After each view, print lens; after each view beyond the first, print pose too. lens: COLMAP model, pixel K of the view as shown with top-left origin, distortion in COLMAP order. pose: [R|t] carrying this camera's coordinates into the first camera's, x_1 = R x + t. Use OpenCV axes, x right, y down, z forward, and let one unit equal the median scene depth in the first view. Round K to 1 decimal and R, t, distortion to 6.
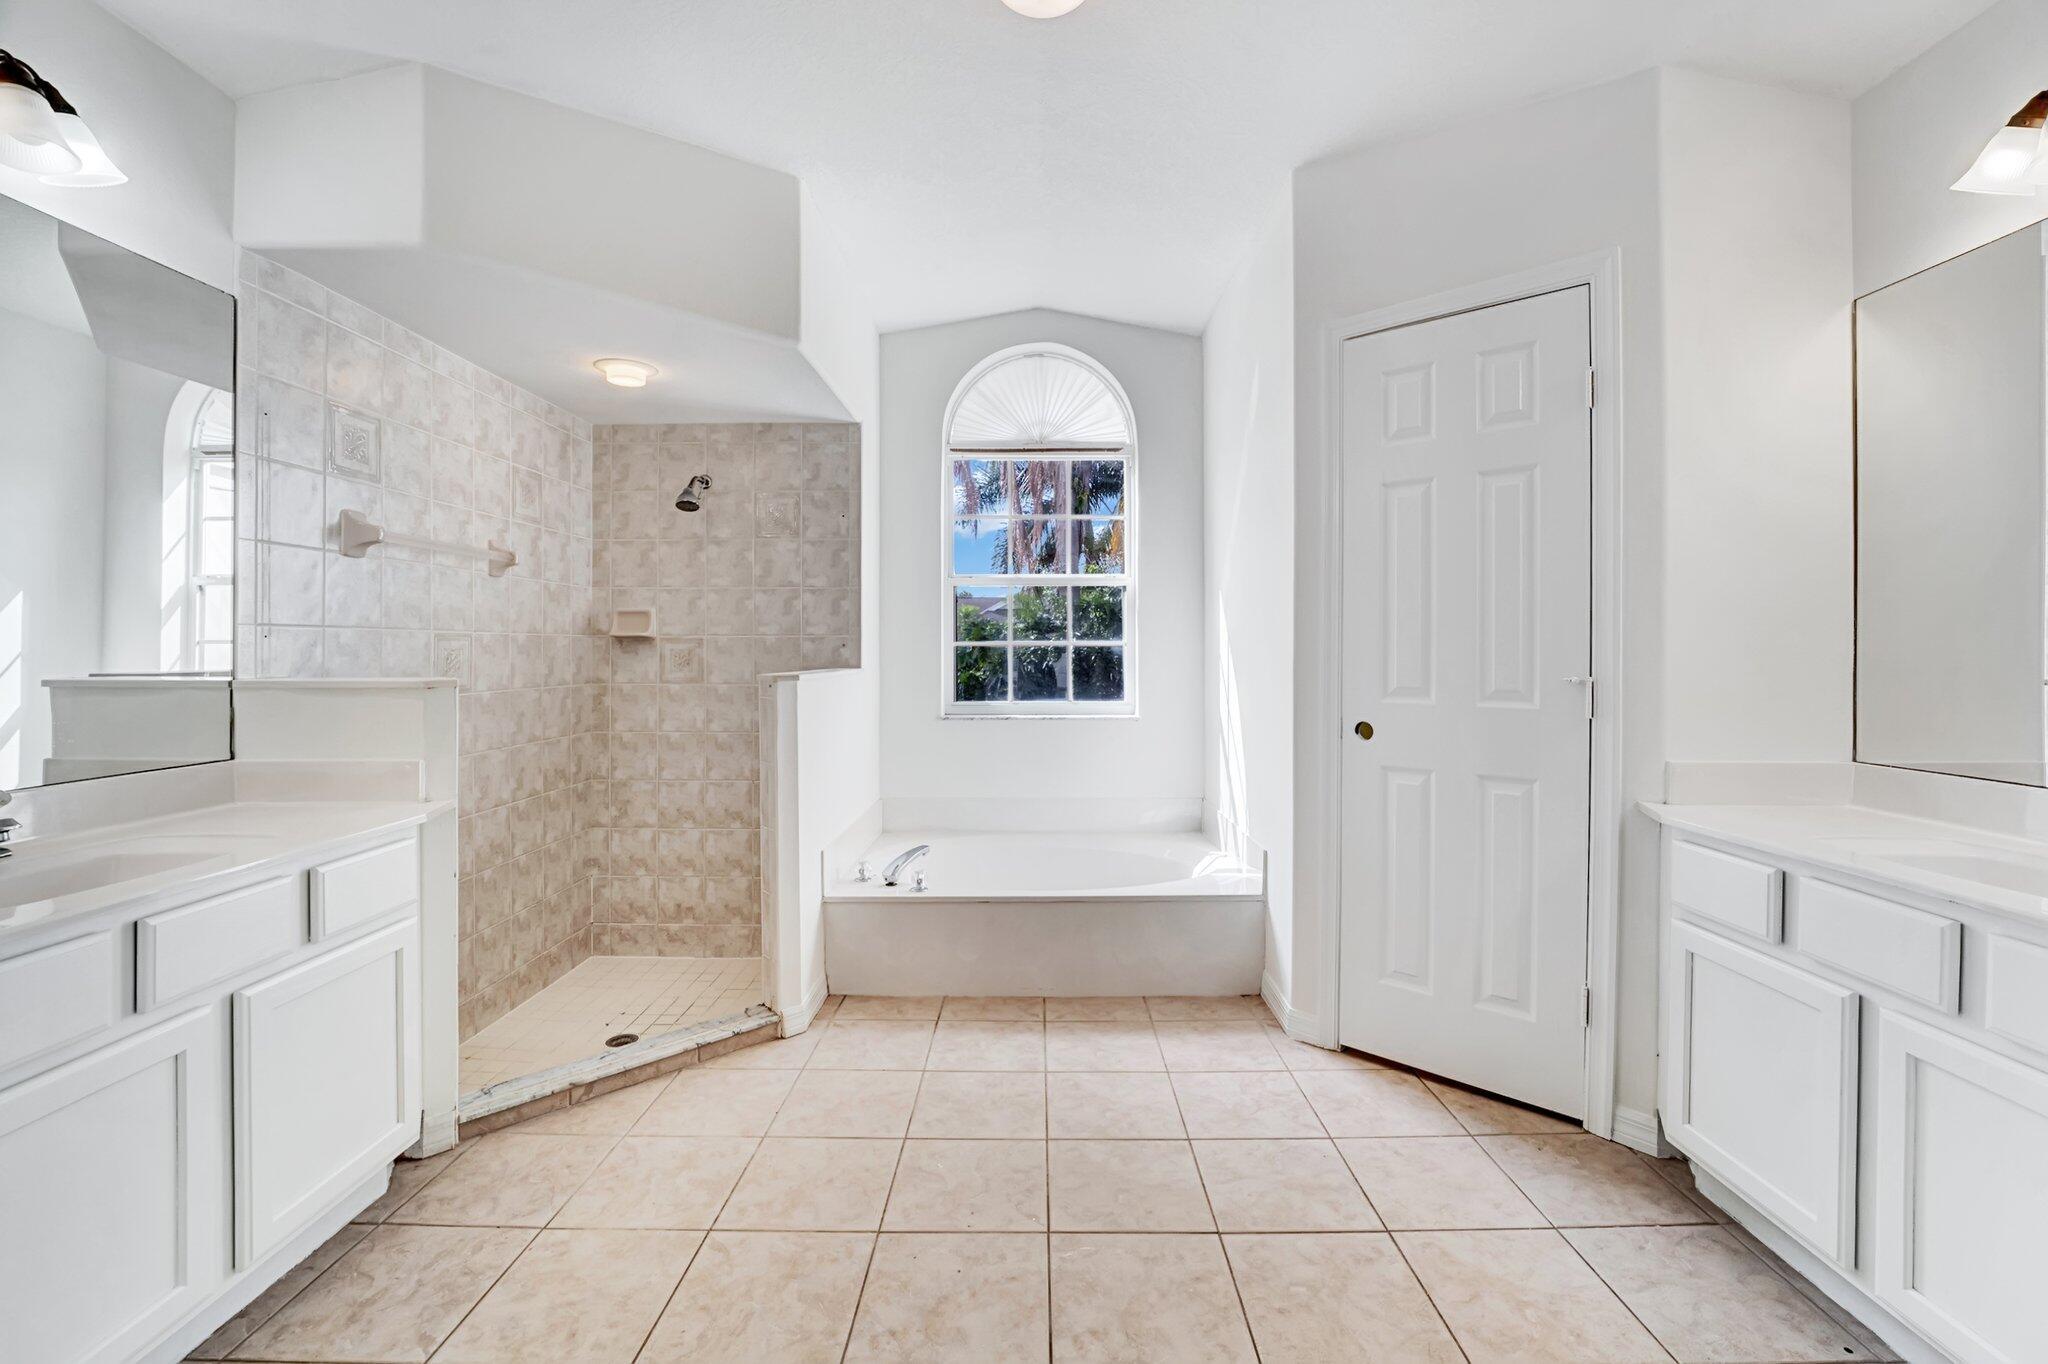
lens RADIAL K [[855.0, 0, 1020.4], [0, 855.0, 652.3], [0, 0, 1]] dist [-0.025303, 0.002341]
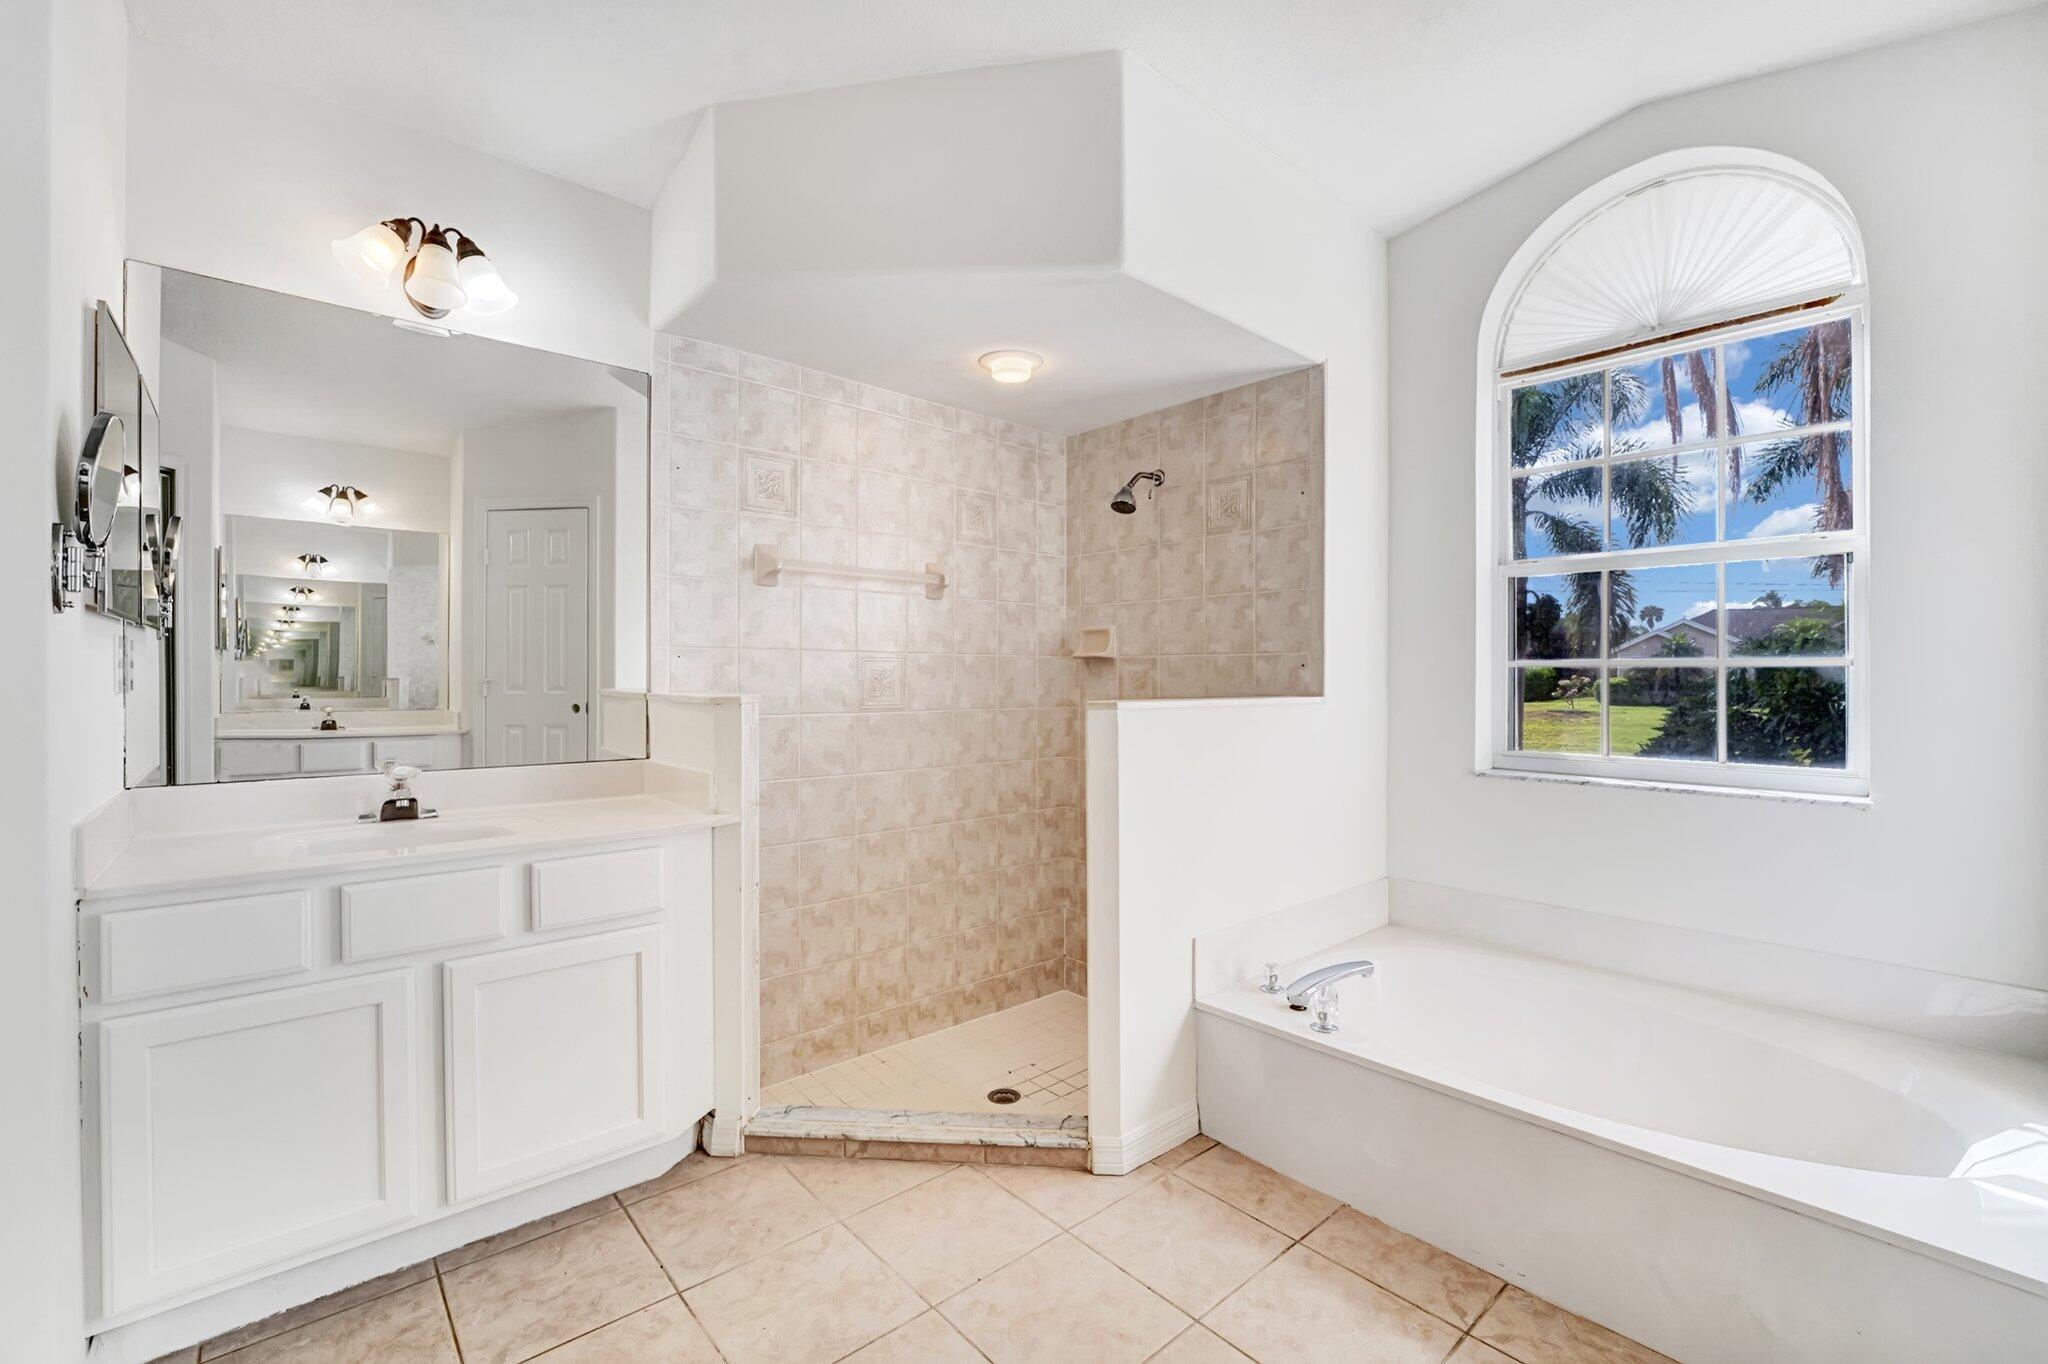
lens RADIAL K [[855.0, 0, 1030.2], [0, 855.0, 676.0], [0, 0, 1]] dist [-0.025303, 0.002341]
pose [[0.679614, 0.004006, -0.733559, 0.207946], [-0.006960, 0.999975, -0.000987, 0.003799], [0.733537, 0.005777, 0.679625, 0.366519]]
